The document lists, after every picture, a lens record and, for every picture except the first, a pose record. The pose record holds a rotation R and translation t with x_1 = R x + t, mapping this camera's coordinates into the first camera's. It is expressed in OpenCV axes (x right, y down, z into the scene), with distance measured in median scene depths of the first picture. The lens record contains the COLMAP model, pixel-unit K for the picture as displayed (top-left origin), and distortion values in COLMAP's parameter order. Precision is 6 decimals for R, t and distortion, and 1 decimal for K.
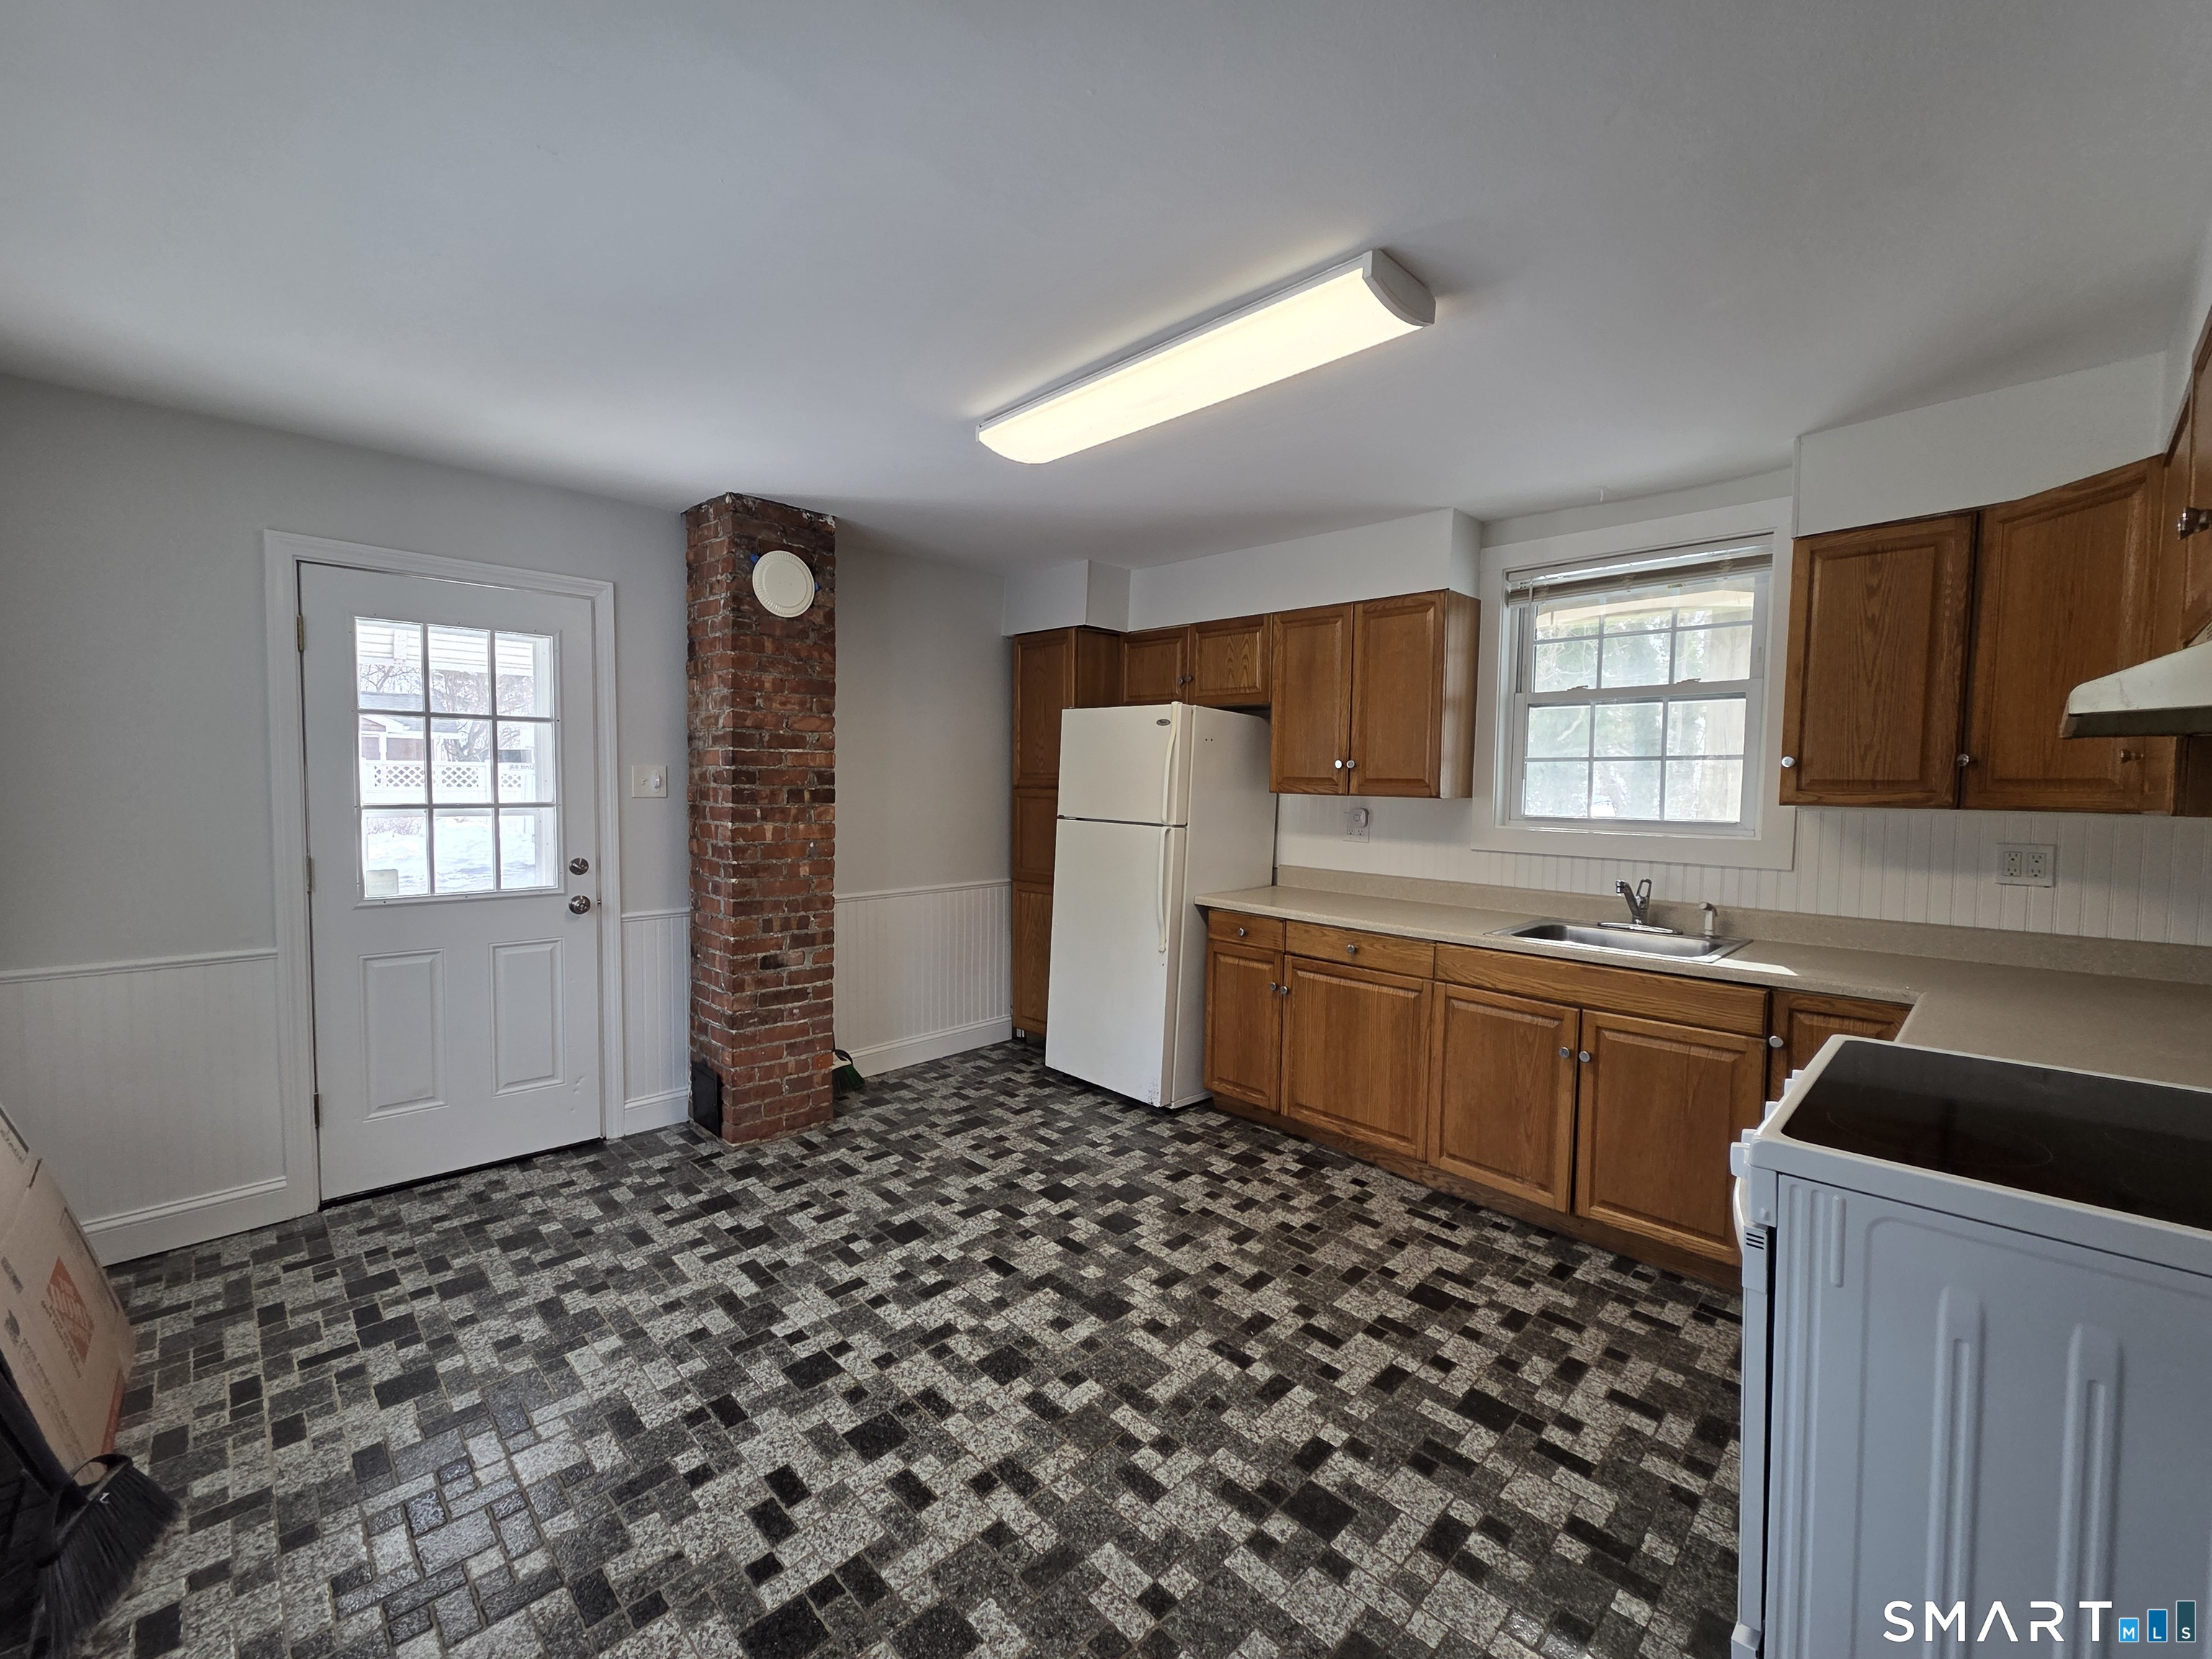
lens RADIAL K [[891.0, 0, 1085.8], [0, 891.0, 826.3], [0, 0, 1]] dist [0.001405, -0.001492]
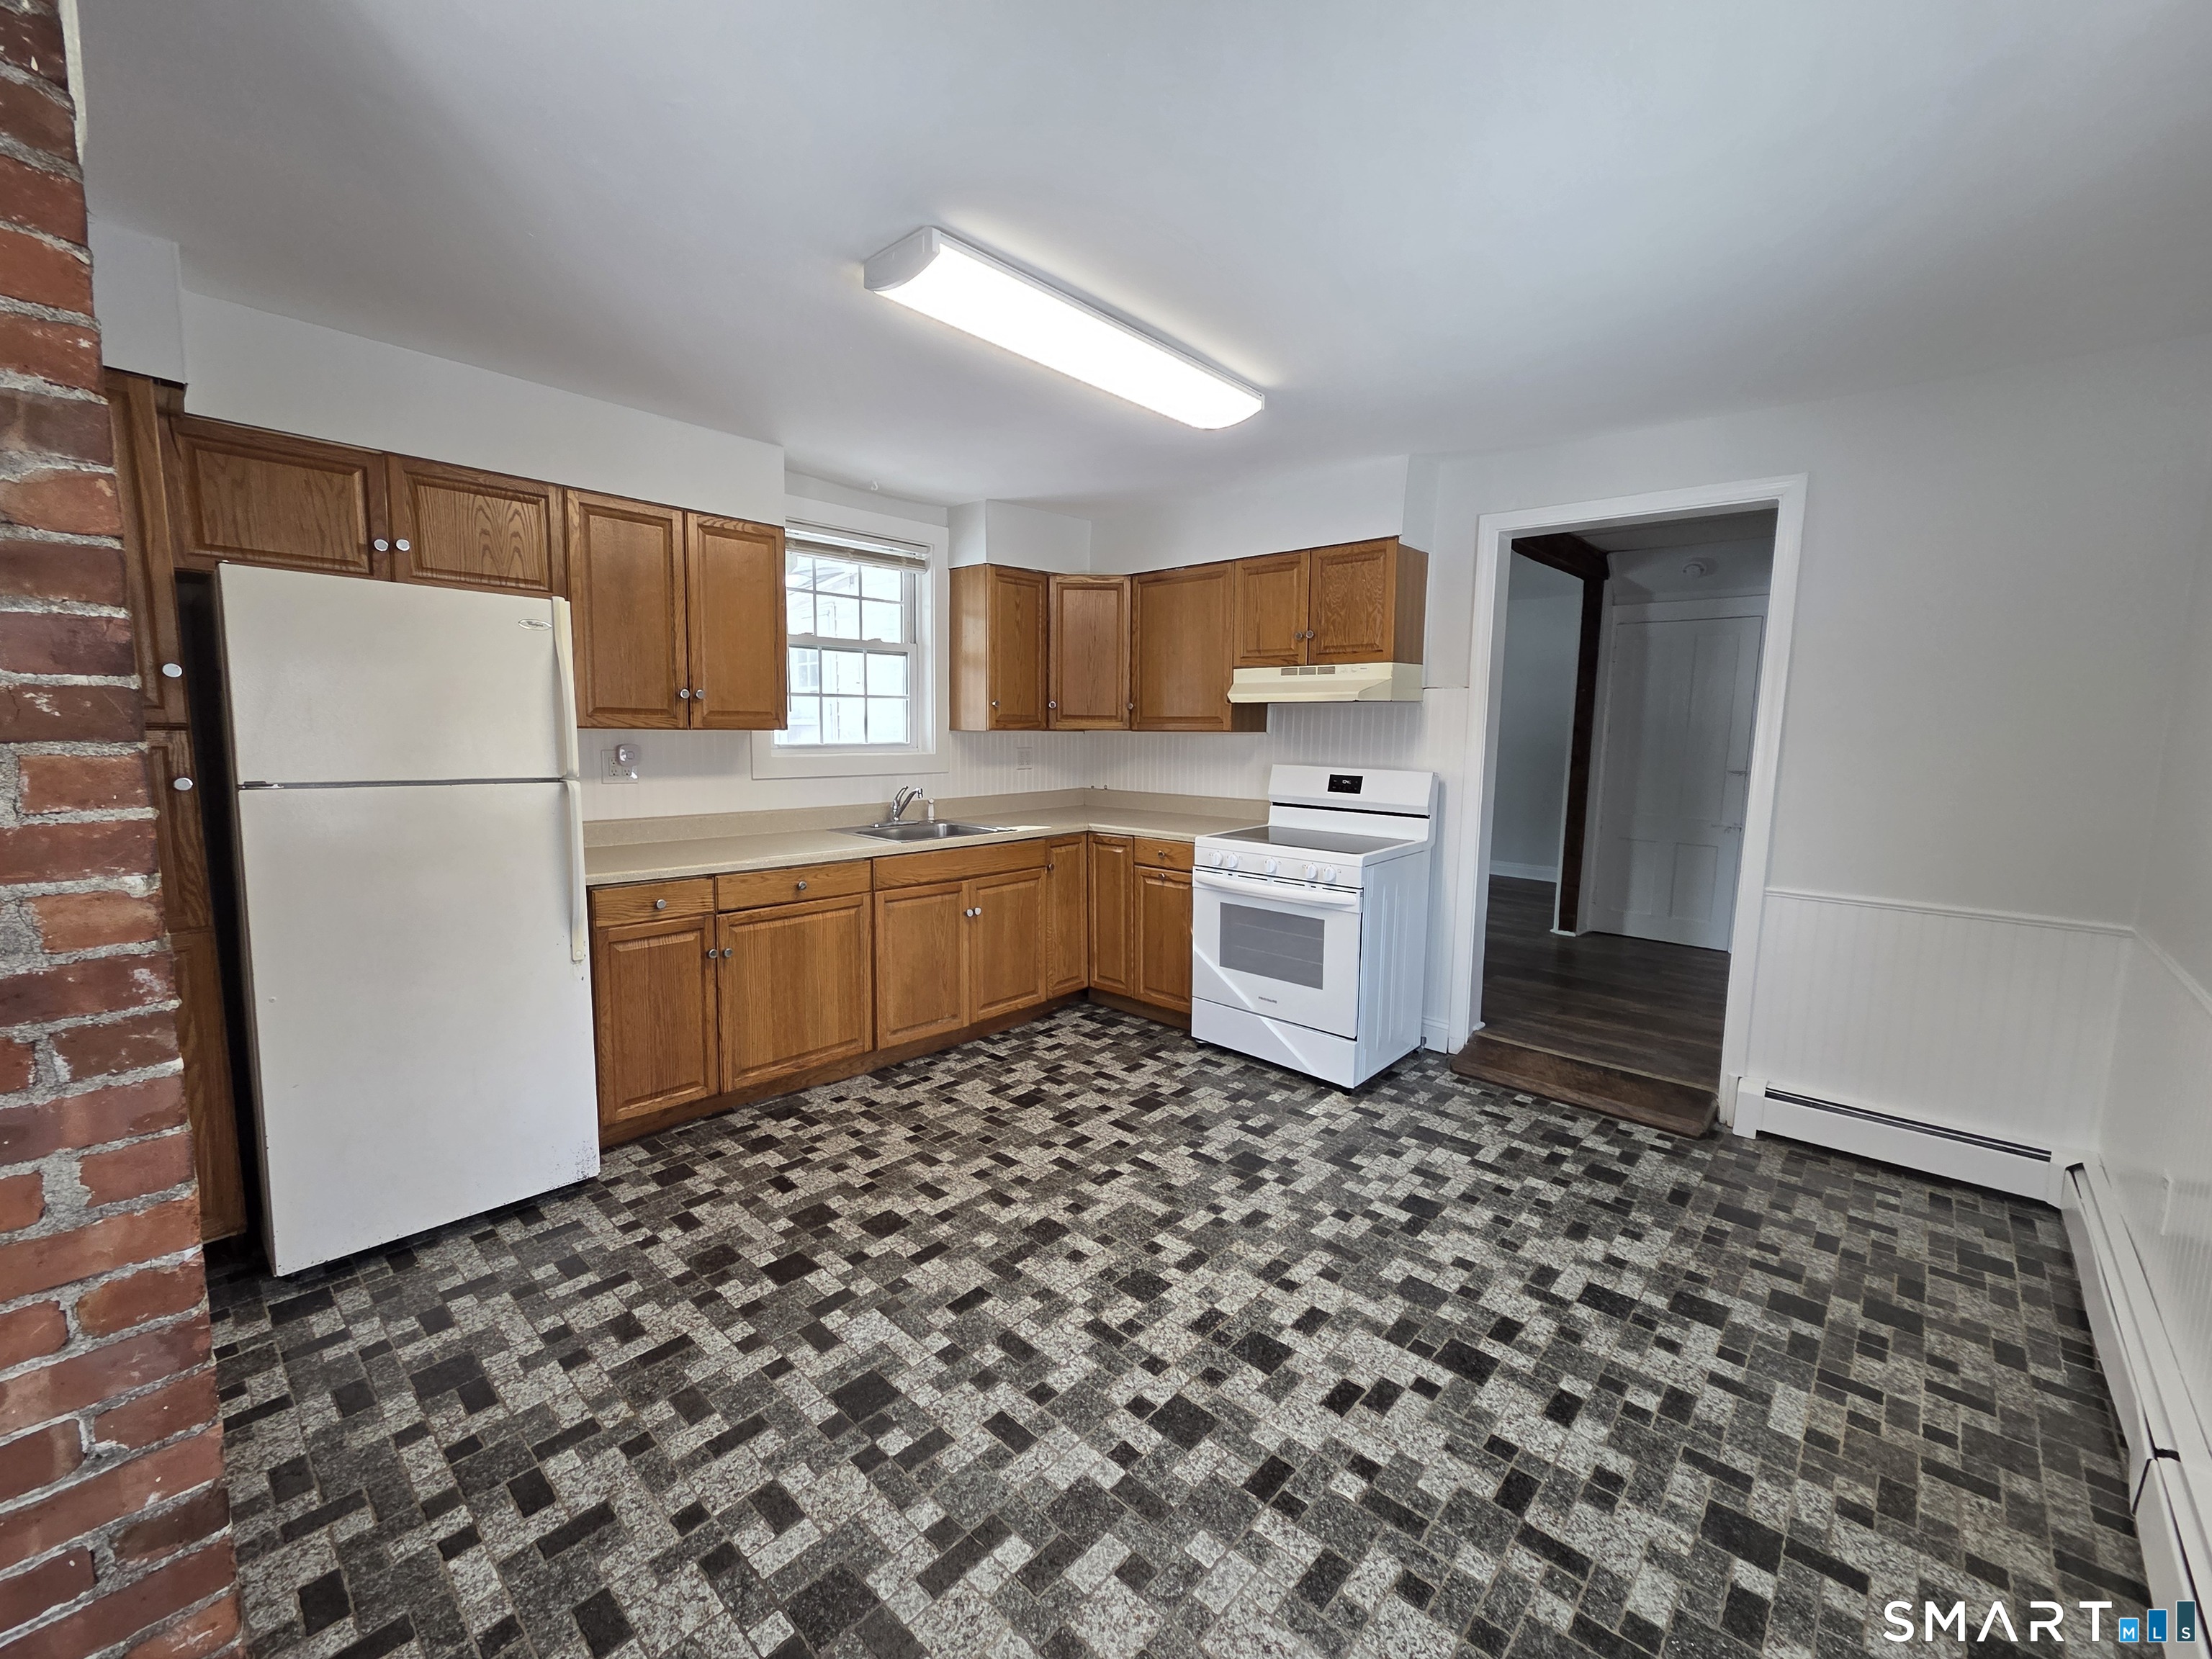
lens RADIAL K [[891.0, 0, 1102.2], [0, 891.0, 829.8], [0, 0, 1]] dist [0.001405, -0.001492]
pose [[-0.041479, -0.134942, 0.989985, -0.957377], [0.037098, 0.989946, 0.136491, -0.065390], [-0.998450, 0.042388, -0.036056, 0.964856]]
